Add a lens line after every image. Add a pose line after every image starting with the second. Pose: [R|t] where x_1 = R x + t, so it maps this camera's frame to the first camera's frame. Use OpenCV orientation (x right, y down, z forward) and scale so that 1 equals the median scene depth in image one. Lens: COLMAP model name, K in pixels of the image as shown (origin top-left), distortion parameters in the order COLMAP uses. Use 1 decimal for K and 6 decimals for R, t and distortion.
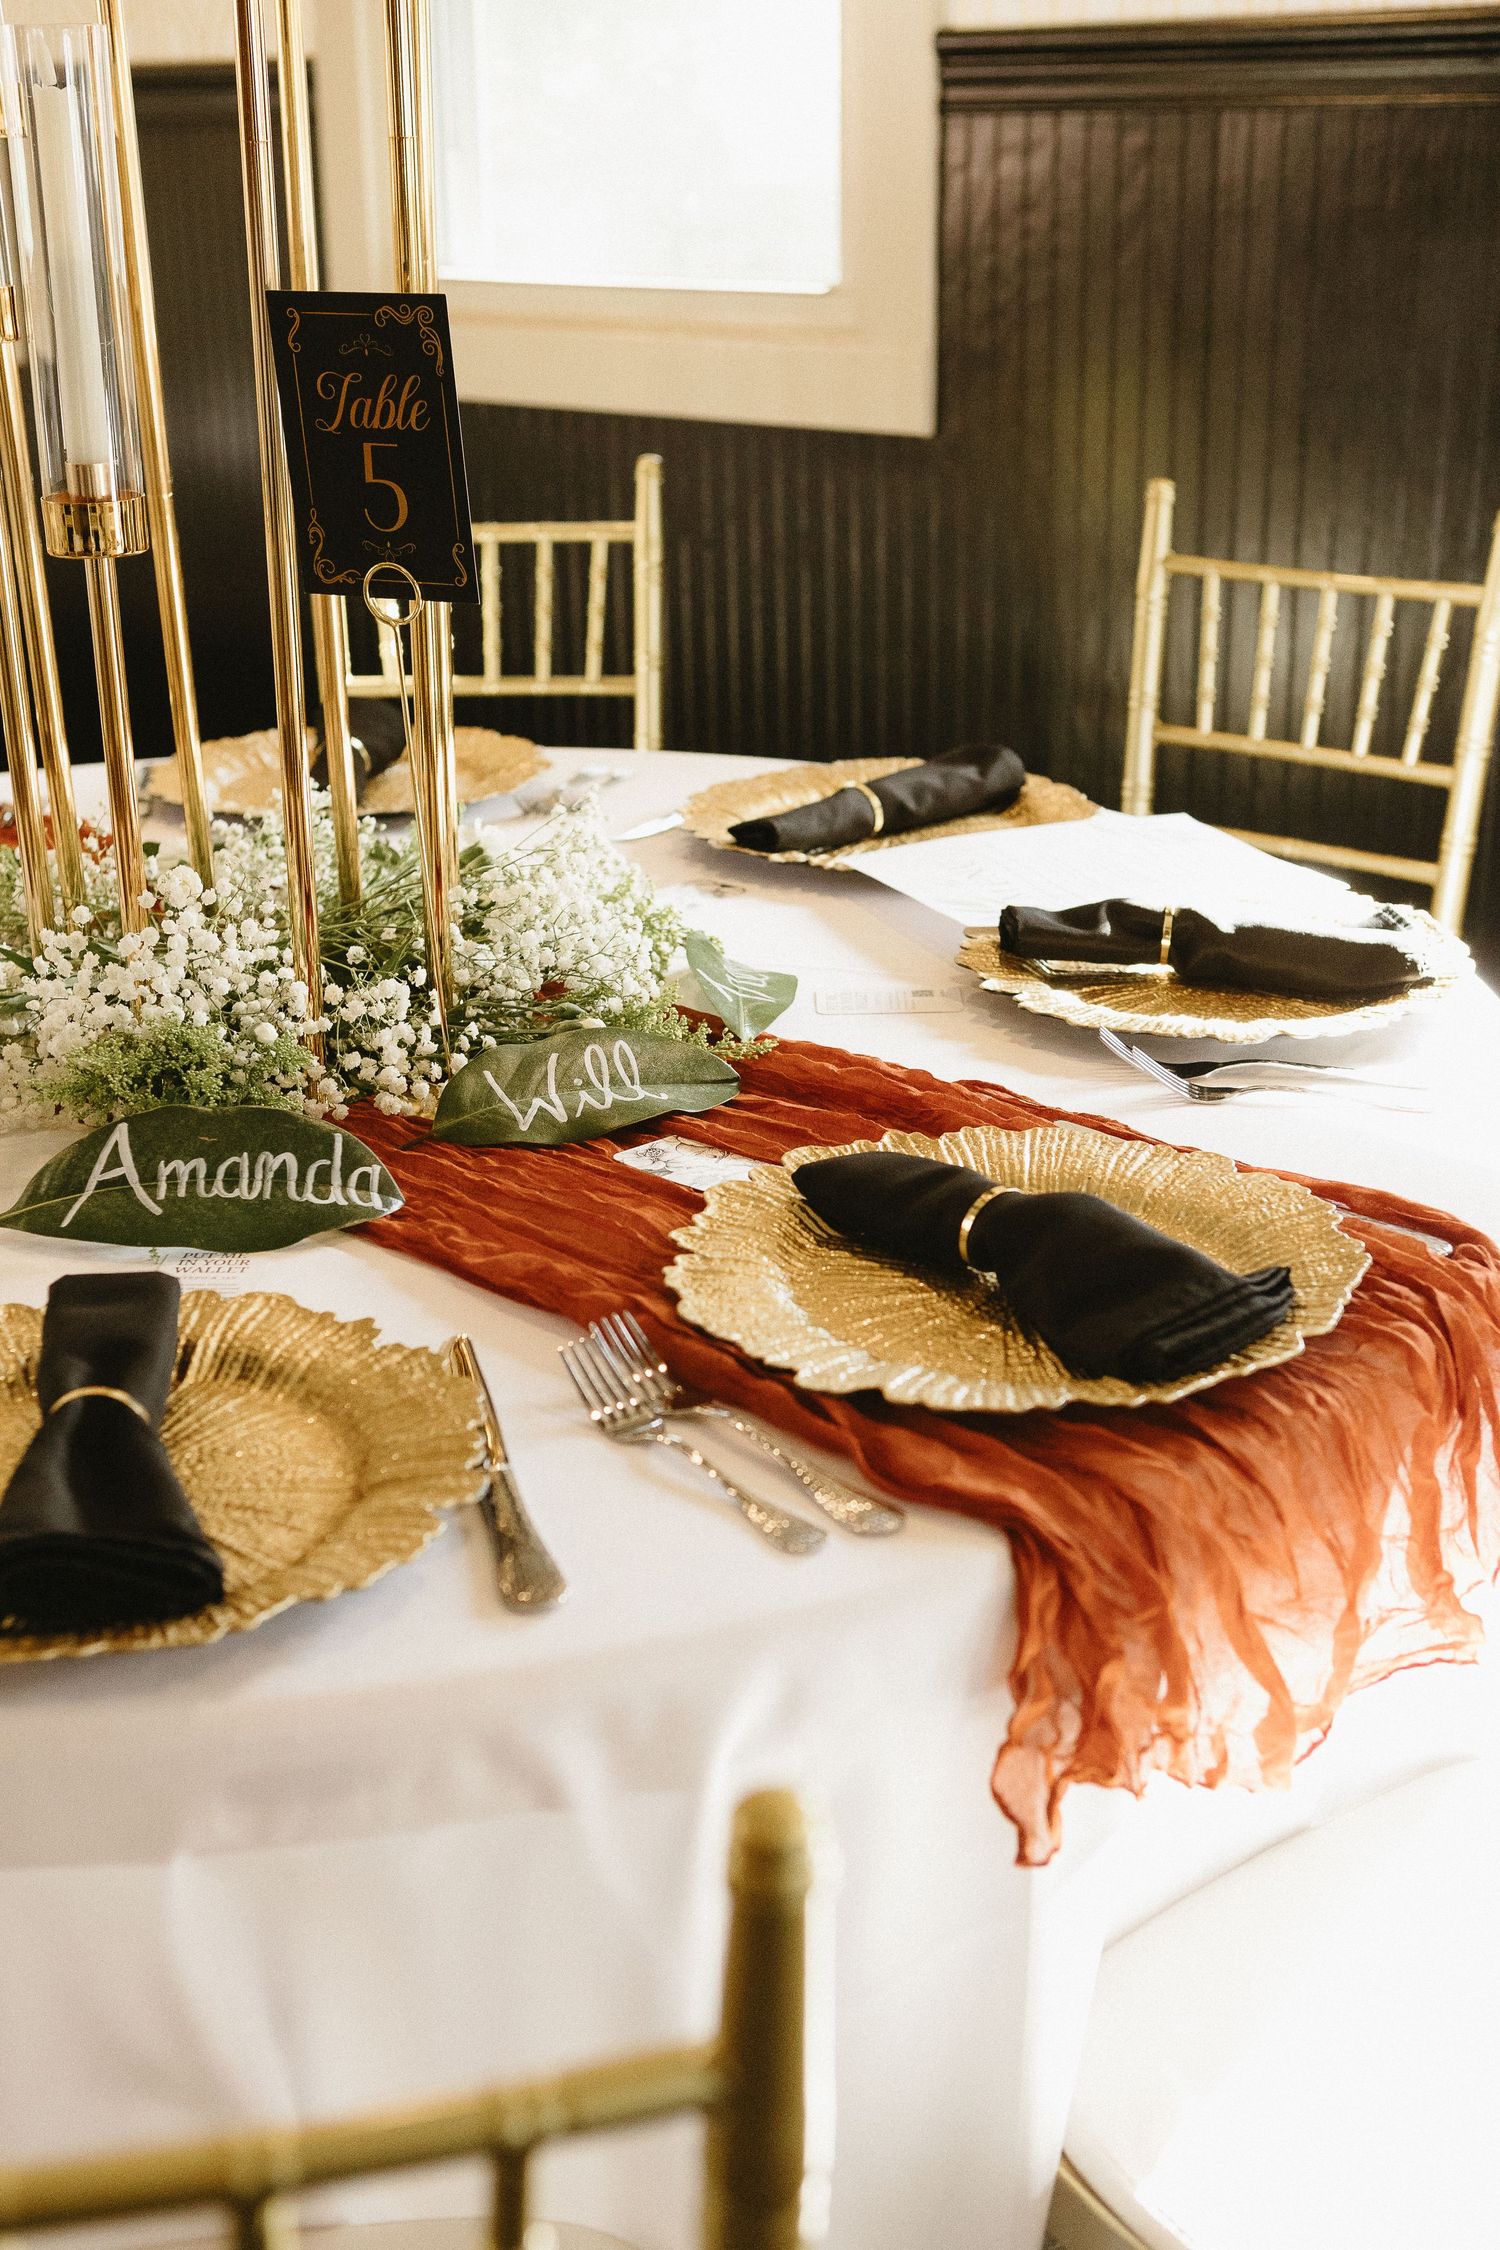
lens RADIAL K [[2756.0, 0, 743.4], [0, 2756.0, 1120.8], [0, 0, 1]] dist [0.060131, 0.000000]
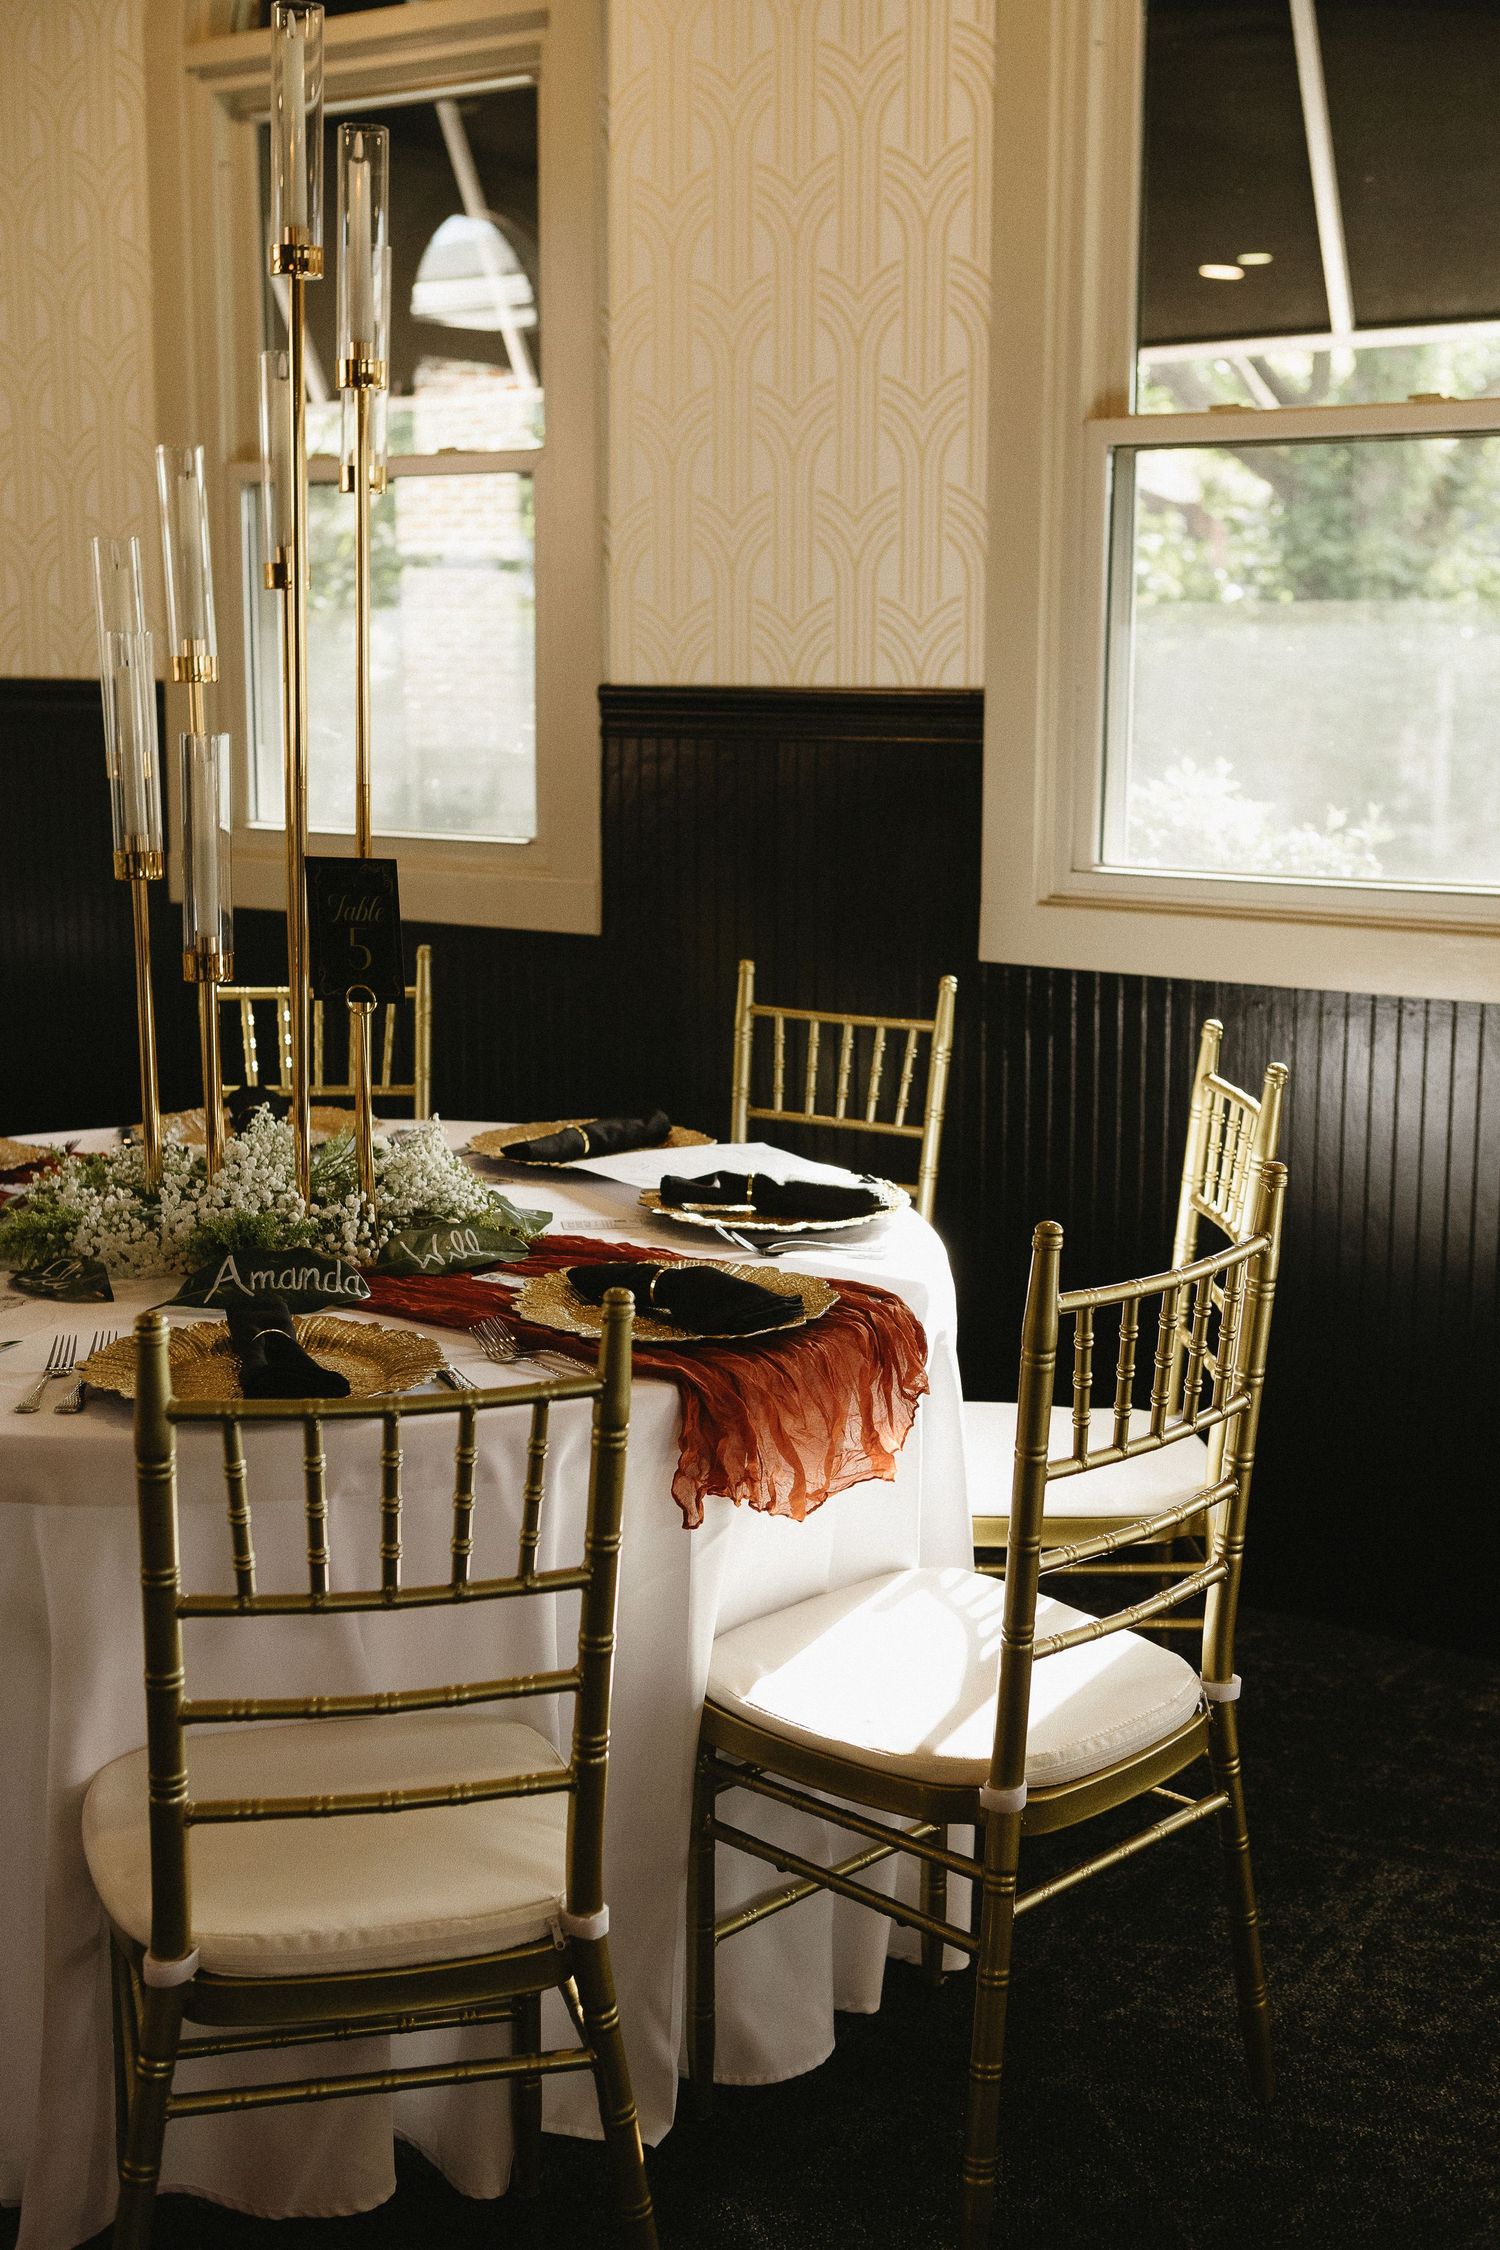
lens RADIAL K [[2756.0, 0, 755.9], [0, 2756.0, 1125.1], [0, 0, 1]] dist [0.060131, 0.000000]
pose [[0.990500, -0.003540, 0.137466, -0.098478], [0.028121, 0.983757, -0.177290, 0.220811], [-0.134606, 0.179472, 0.974511, -0.822490]]
